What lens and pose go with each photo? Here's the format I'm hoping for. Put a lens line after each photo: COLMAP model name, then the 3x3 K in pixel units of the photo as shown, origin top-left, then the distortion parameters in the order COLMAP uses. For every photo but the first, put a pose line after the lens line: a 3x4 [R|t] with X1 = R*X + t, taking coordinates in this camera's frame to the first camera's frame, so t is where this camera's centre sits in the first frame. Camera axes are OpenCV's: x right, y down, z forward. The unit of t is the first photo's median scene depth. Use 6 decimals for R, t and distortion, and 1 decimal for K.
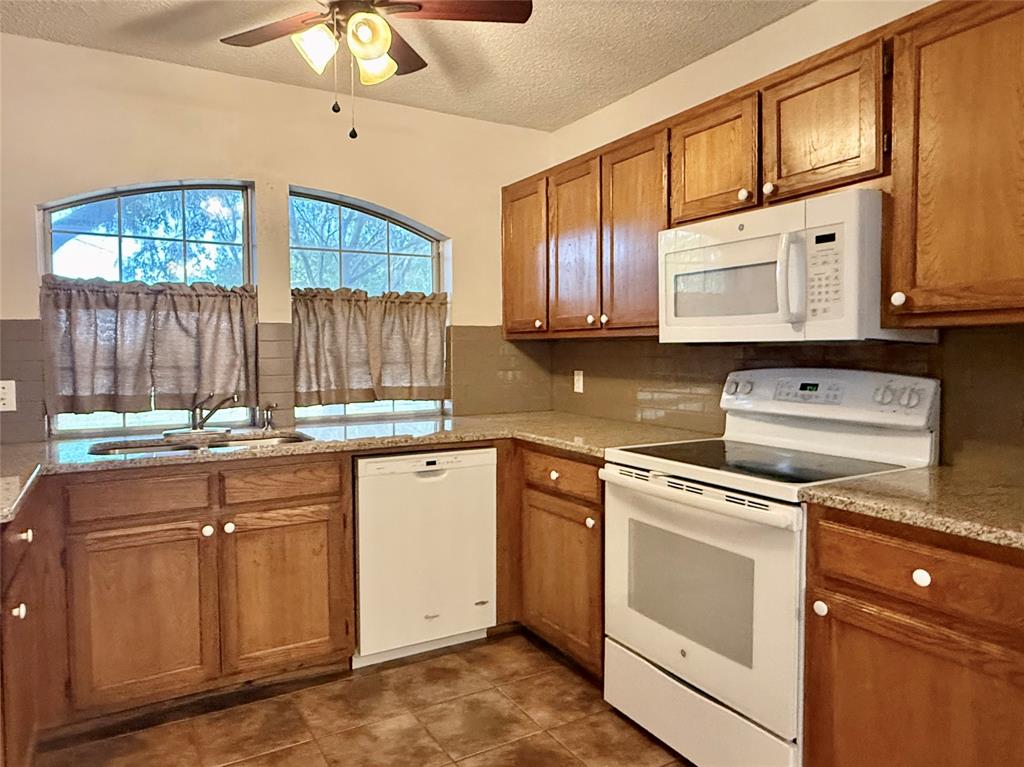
lens RADIAL K [[652.2, 0, 512.5], [0, 652.2, 377.0], [0, 0, 1]] dist [0.000661, 0.000850]
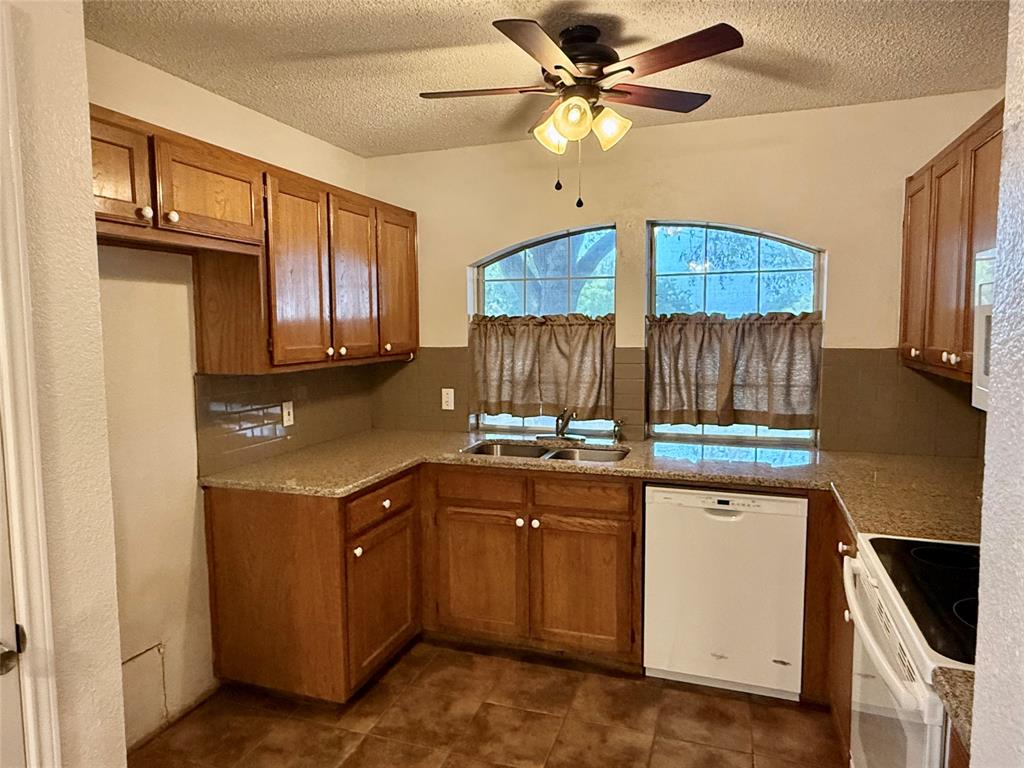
lens RADIAL K [[652.2, 0, 510.0], [0, 652.2, 385.3], [0, 0, 1]] dist [0.000661, 0.000850]
pose [[0.668855, 0.069412, -0.740145, 0.362584], [-0.034130, 0.997449, 0.062699, -0.090105], [0.742609, -0.016676, 0.669518, 0.113449]]
